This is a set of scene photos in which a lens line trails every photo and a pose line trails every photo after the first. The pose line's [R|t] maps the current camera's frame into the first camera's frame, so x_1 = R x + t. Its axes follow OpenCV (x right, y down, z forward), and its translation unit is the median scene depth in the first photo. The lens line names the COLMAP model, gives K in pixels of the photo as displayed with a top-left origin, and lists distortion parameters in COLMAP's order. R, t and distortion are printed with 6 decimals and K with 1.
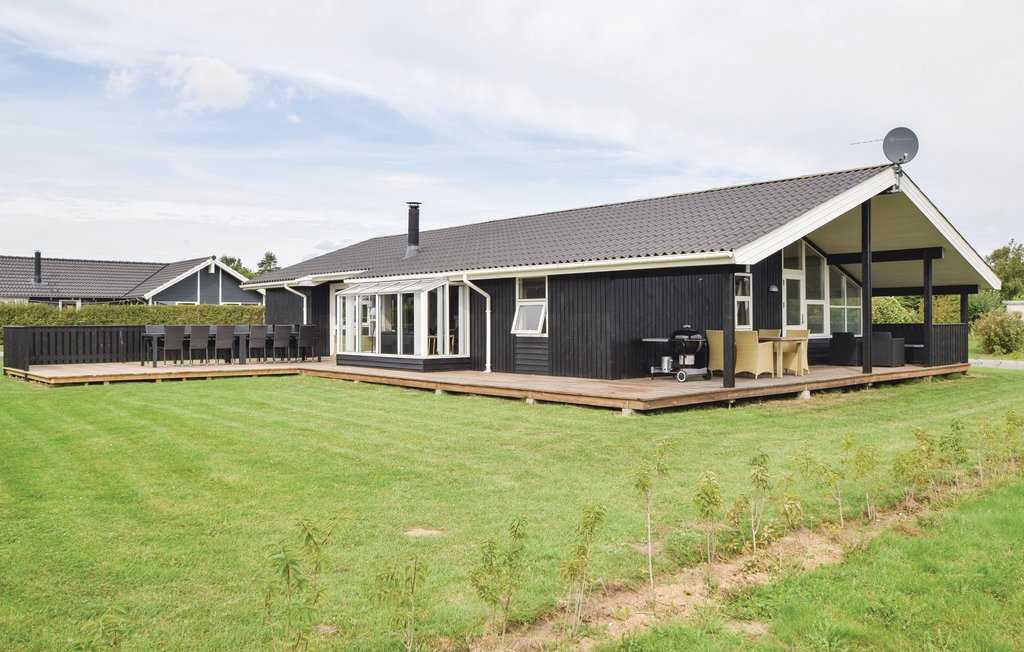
lens RADIAL K [[864.1, 0, 519.6], [0, 864.1, 320.2], [0, 0, 1]] dist [-0.020180, -0.000015]
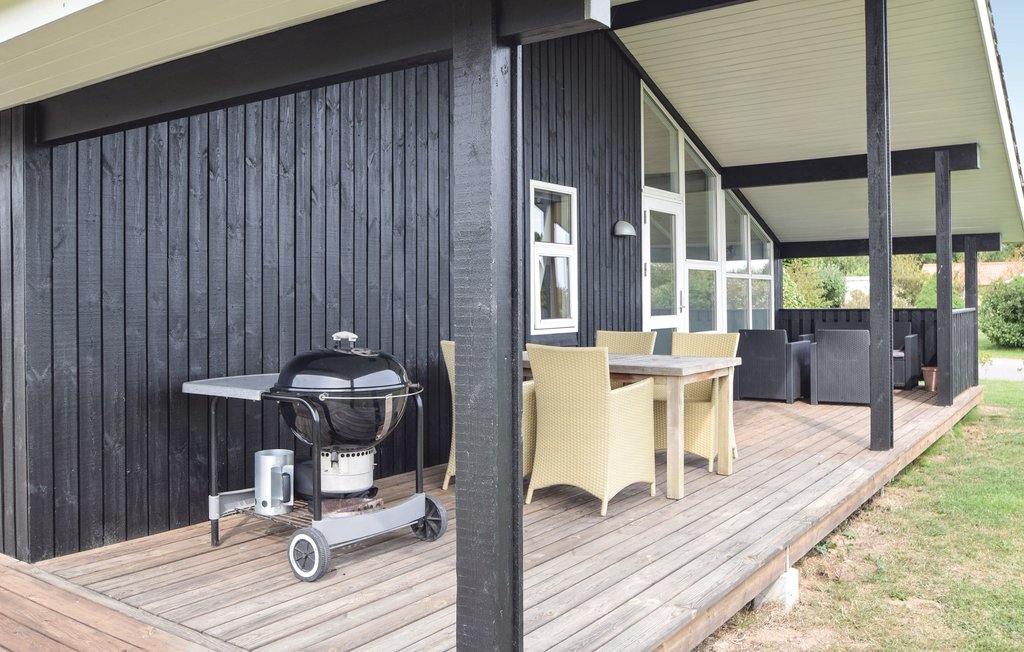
lens RADIAL K [[864.1, 0, 509.8], [0, 864.1, 320.2], [0, 0, 1]] dist [-0.020180, -0.000015]
pose [[0.977466, -0.007259, 0.210969, 0.153415], [0.002412, 0.999727, 0.023222, -0.002687], [-0.211080, -0.022190, 0.977217, 0.607726]]
